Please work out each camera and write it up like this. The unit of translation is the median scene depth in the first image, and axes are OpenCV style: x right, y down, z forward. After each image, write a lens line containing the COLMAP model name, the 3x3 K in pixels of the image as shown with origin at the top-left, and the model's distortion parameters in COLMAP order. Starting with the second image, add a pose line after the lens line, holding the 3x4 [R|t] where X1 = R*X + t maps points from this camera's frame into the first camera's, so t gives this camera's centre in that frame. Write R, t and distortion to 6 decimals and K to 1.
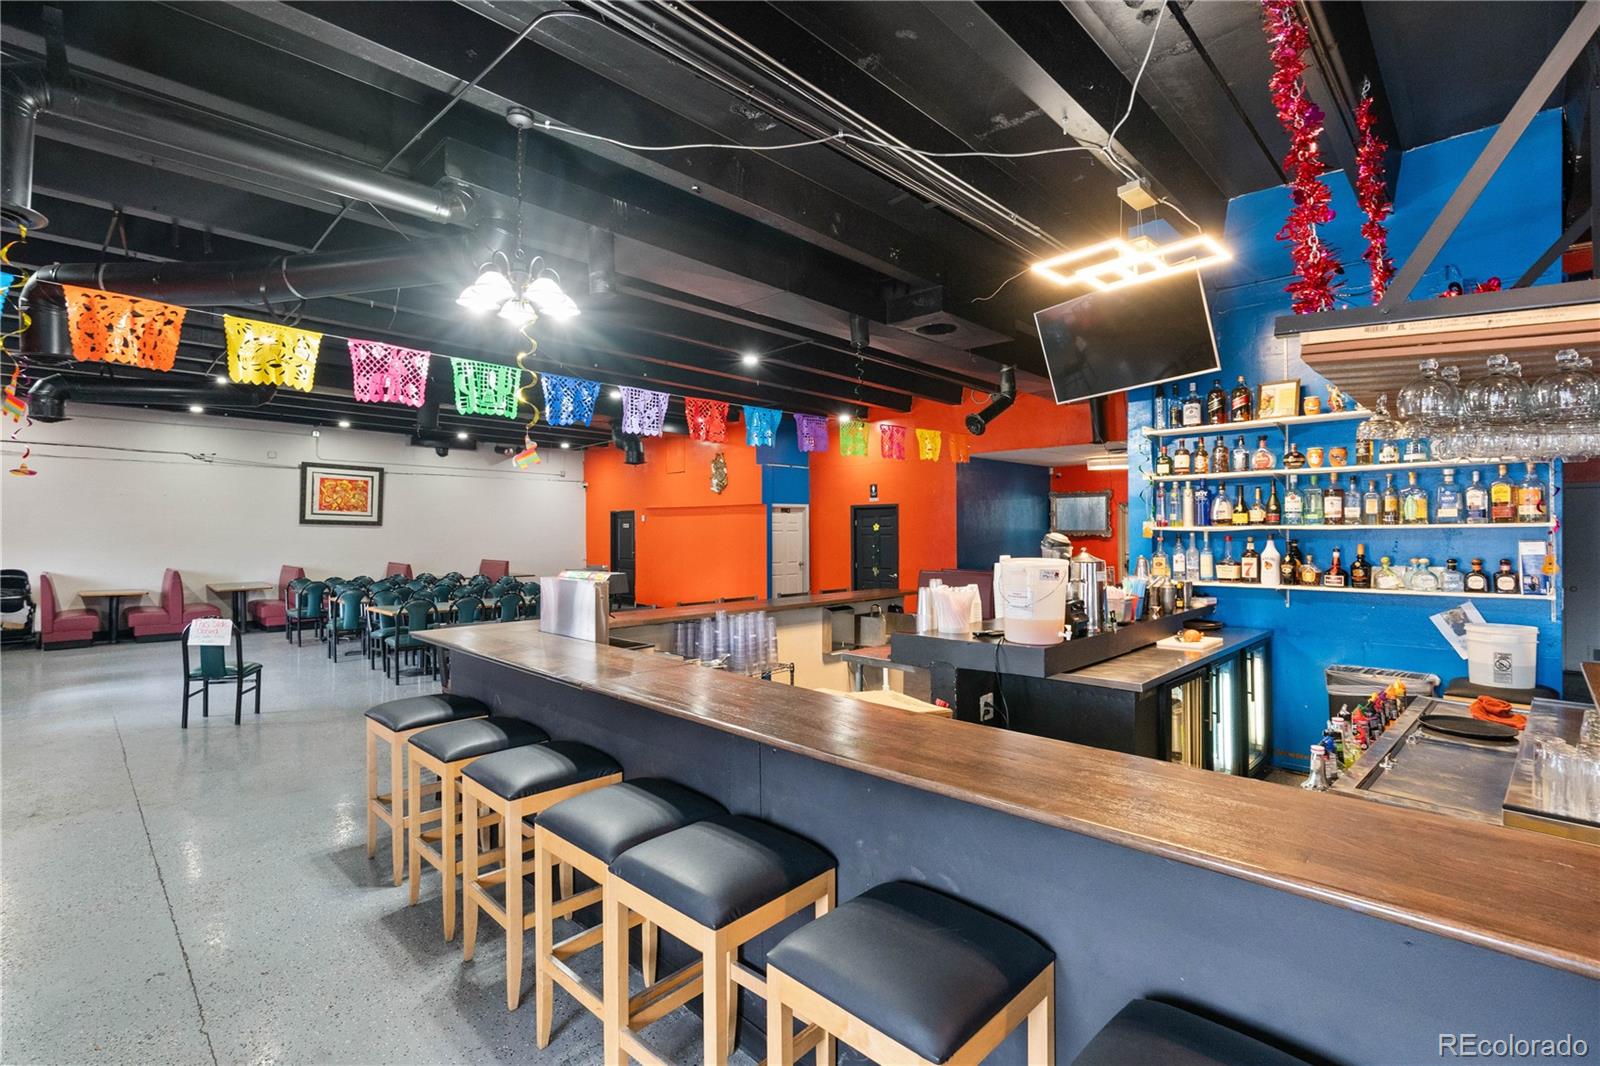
lens RADIAL K [[735.8, 0, 796.4], [0, 735.8, 533.1], [0, 0, 1]] dist [-0.009589, 0.001783]
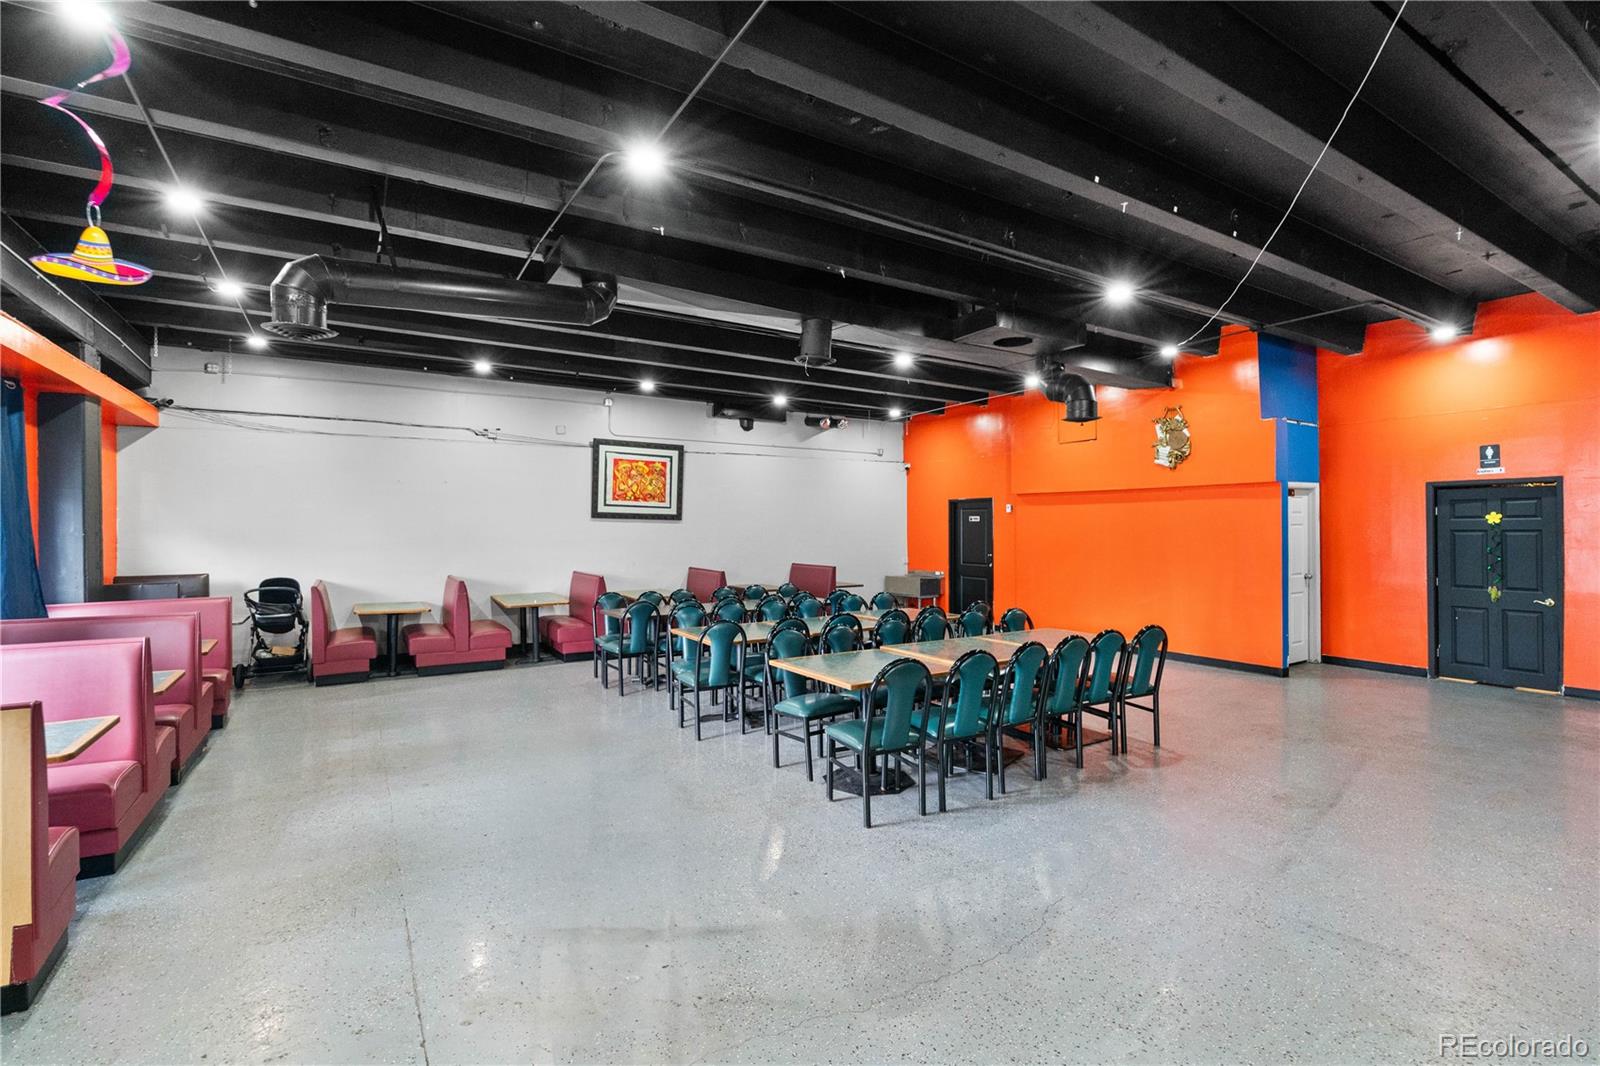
lens RADIAL K [[735.8, 0, 796.4], [0, 735.8, 533.1], [0, 0, 1]] dist [-0.009589, 0.001783]
pose [[0.971289, -0.000975, -0.237900, -0.727930], [0.002793, 0.999969, 0.007303, -0.004641], [0.237885, -0.007757, 0.971262, 0.759104]]
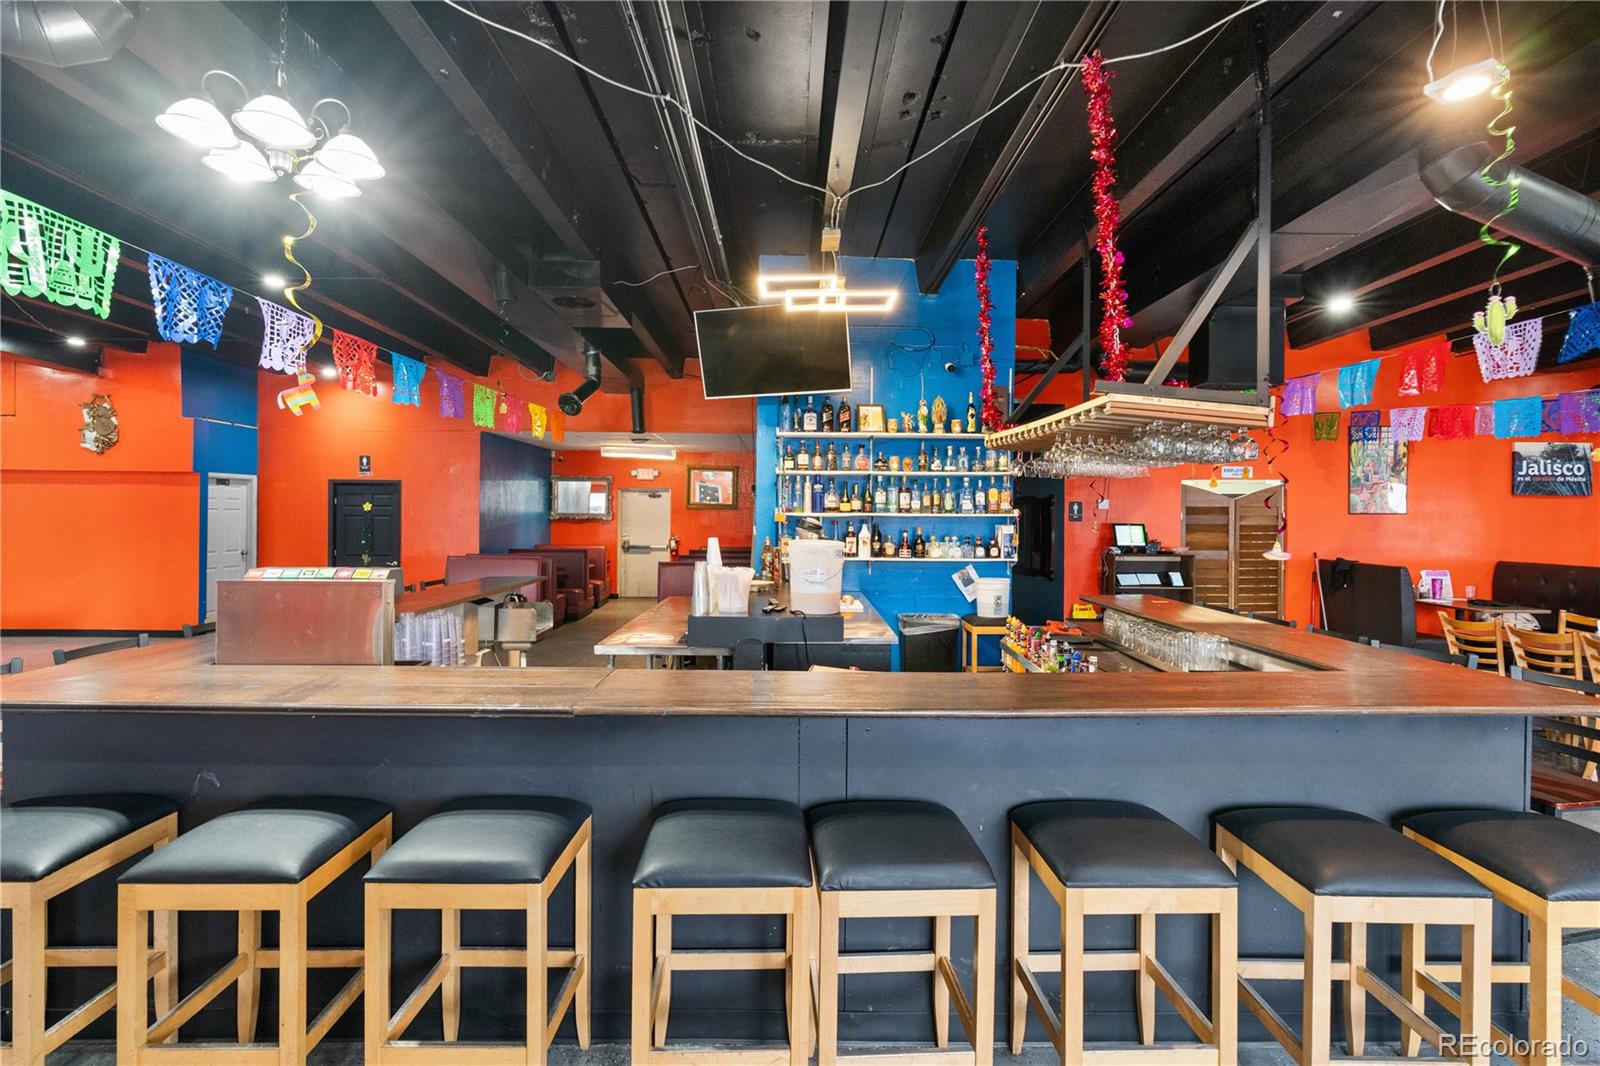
lens RADIAL K [[731.8, 0, 803.0], [0, 731.8, 515.1], [0, 0, 1]] dist [-0.003818, -0.000028]
pose [[0.695147, 0.010830, 0.718786, -0.363324], [-0.010506, 0.999933, -0.004906, 0.001128], [-0.718791, -0.004141, 0.695214, 0.155704]]
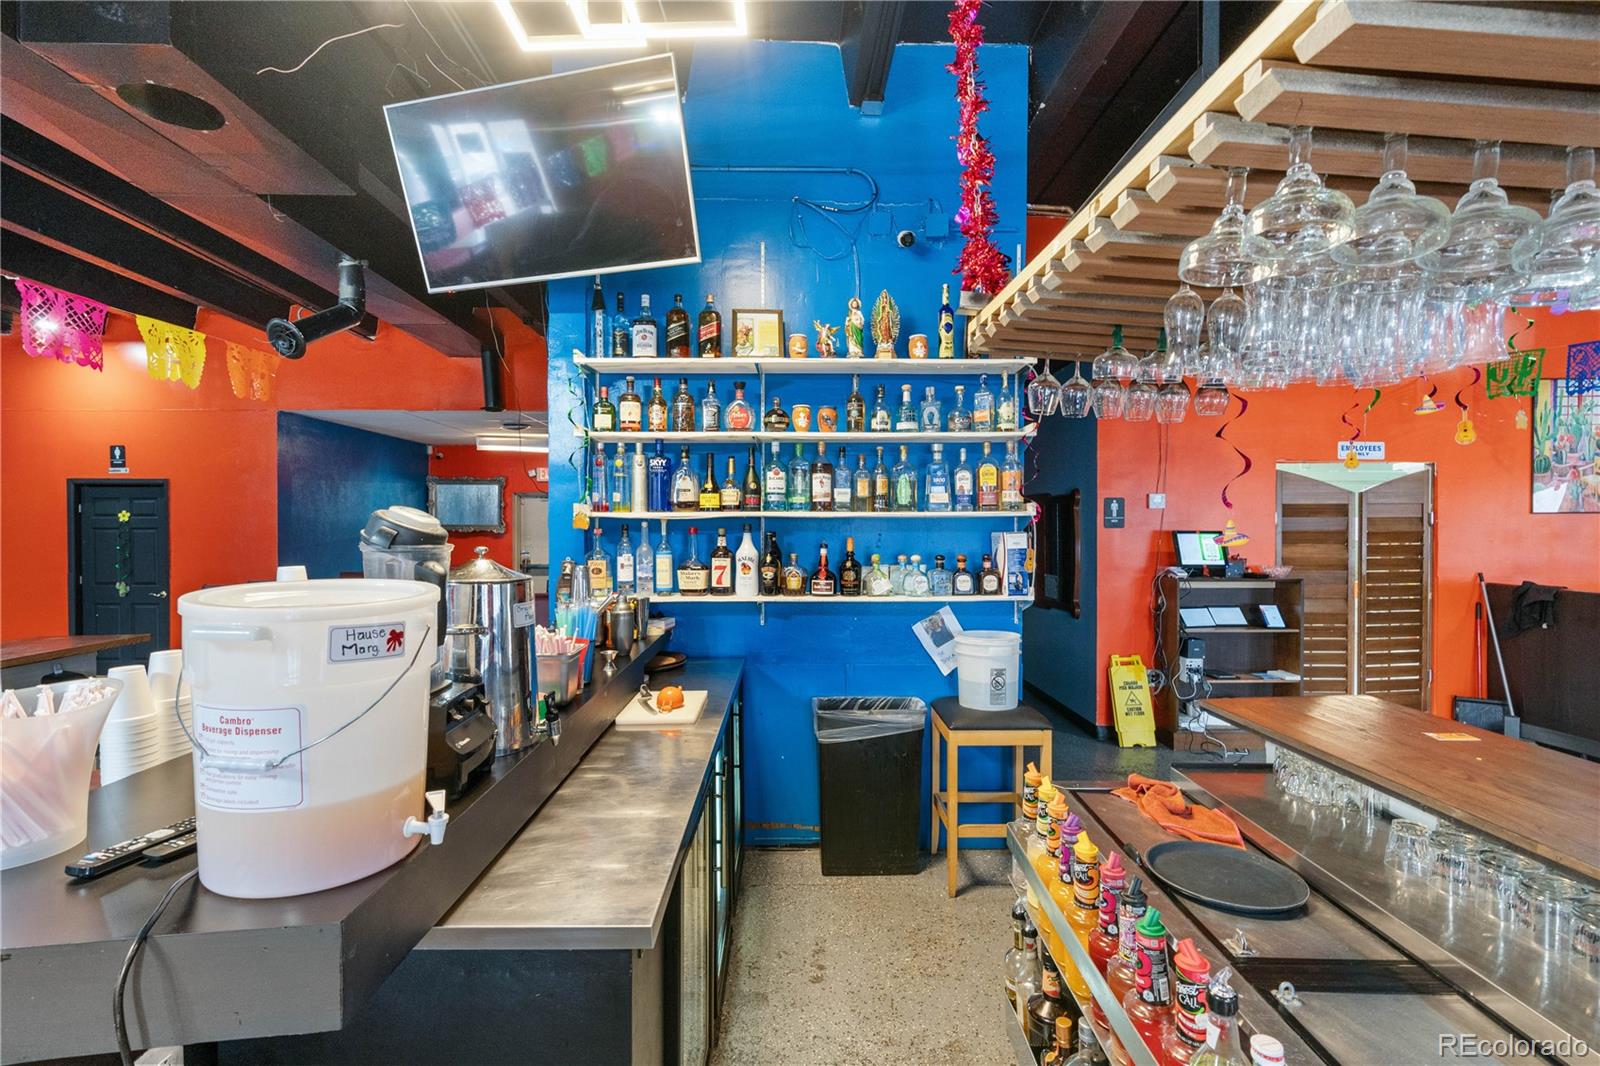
lens RADIAL K [[720.0, 0, 800.0], [0, 720.0, 533.0], [0, 0, 1]] dist [-0.006464, 0.000420]
pose [[0.694212, 0.001541, 0.719769, 0.176039], [-0.003309, 0.999994, 0.001051, 0.008686], [-0.719763, -0.003112, 0.694213, 0.462441]]
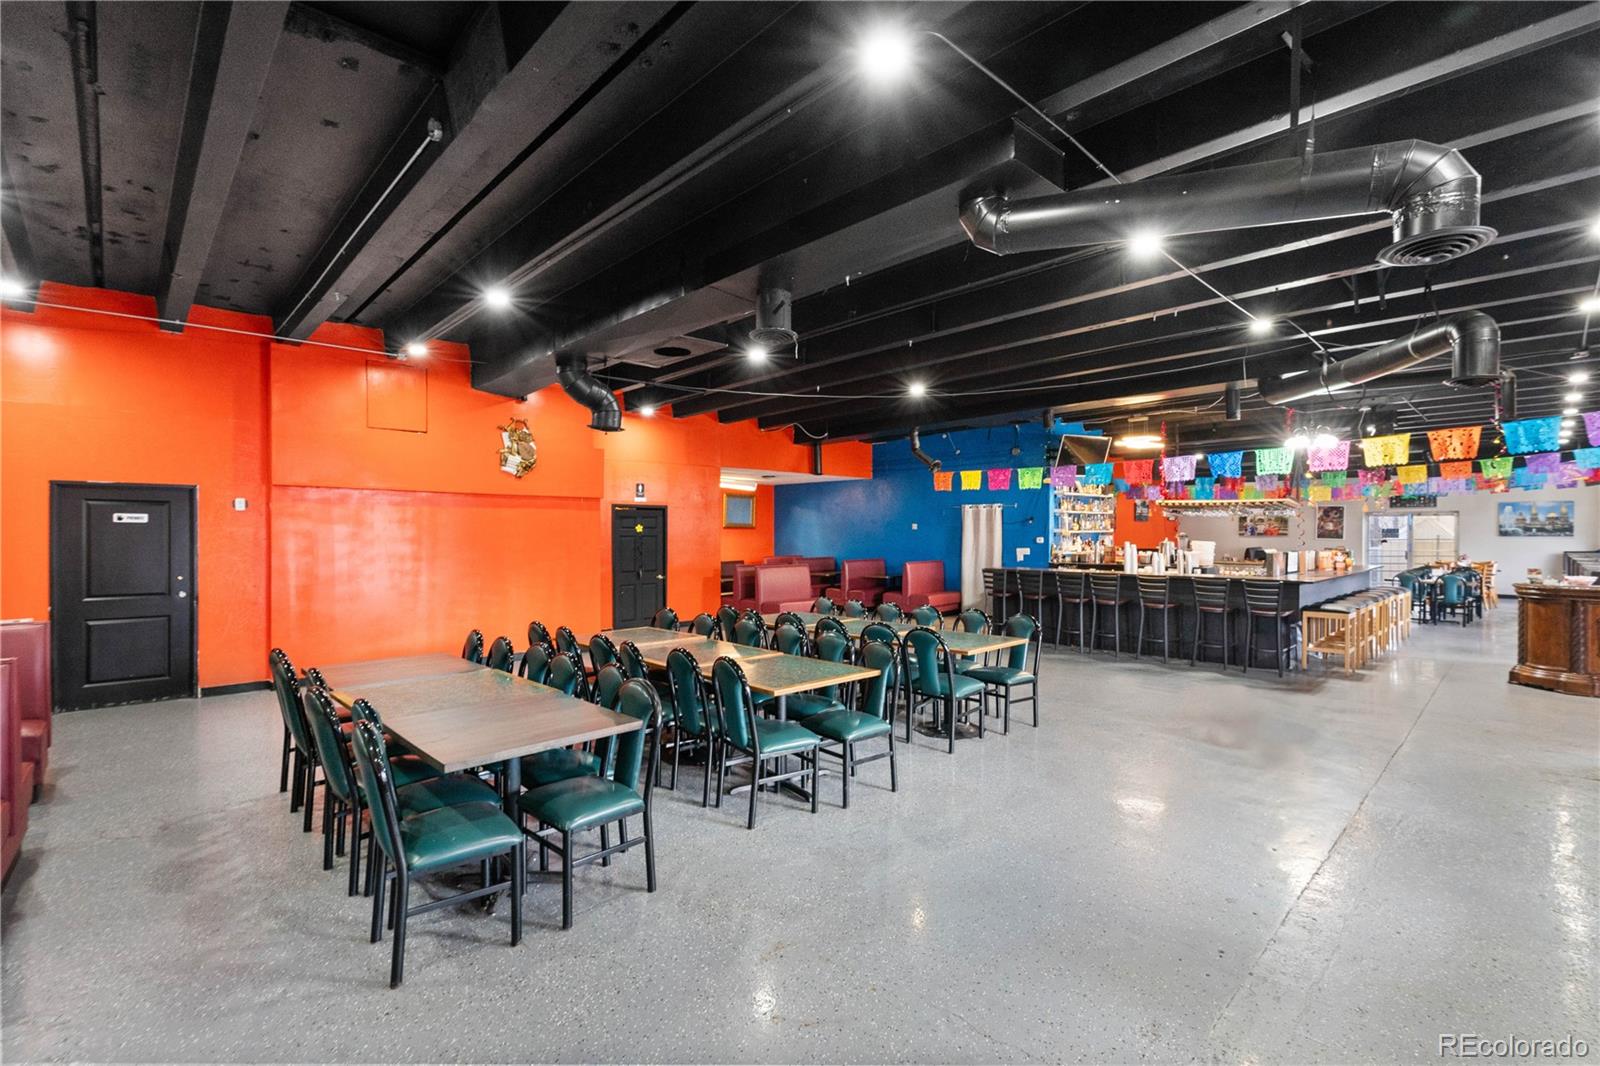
lens RADIAL K [[720.0, 0, 800.0], [0, 720.0, 533.0], [0, 0, 1]] dist [-0.006464, 0.000420]
pose [[0.037165, 0.002190, 0.999307, -2.032179], [0.001349, 0.999997, -0.002242, 0.000125], [-0.999308, 0.001431, 0.037162, 1.891801]]
